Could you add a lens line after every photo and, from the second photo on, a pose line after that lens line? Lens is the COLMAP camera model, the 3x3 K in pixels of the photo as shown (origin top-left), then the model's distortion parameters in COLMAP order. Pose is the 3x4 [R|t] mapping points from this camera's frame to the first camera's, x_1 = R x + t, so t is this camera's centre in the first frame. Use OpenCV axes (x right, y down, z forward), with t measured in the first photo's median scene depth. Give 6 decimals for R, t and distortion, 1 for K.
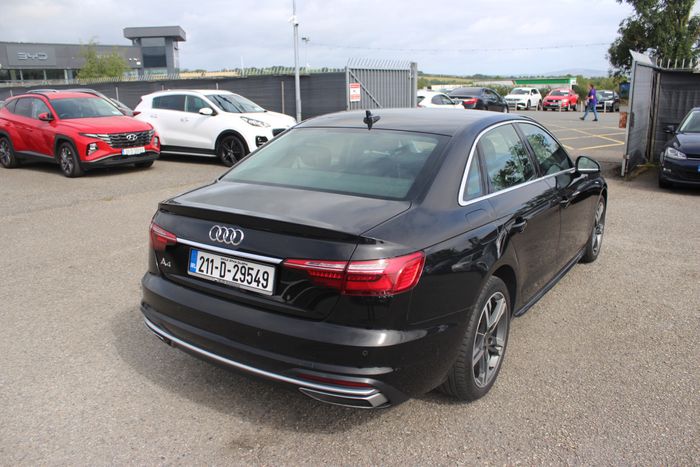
lens RADIAL K [[571.0, 0, 357.2], [0, 571.0, 235.0], [0, 0, 1]] dist [-0.173456, 0.147431]
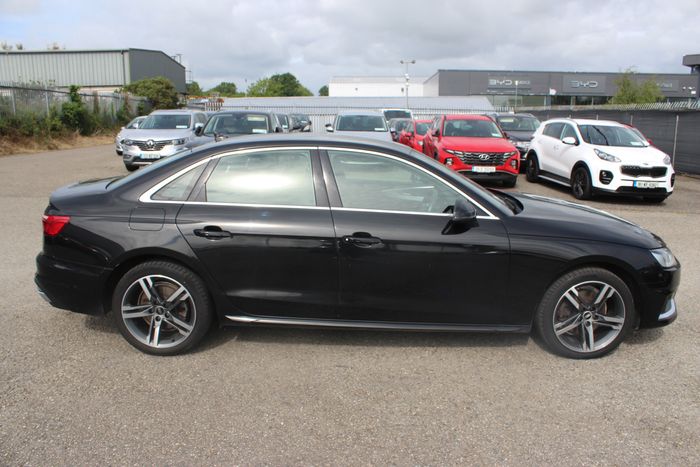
lens RADIAL K [[571.0, 0, 357.2], [0, 571.0, 235.0], [0, 0, 1]] dist [-0.173456, 0.147431]
pose [[0.558241, 0.186276, -0.808497, 0.348748], [-0.224726, 0.971992, 0.068778, -0.040004], [0.798664, 0.143296, 0.584467, 0.142283]]
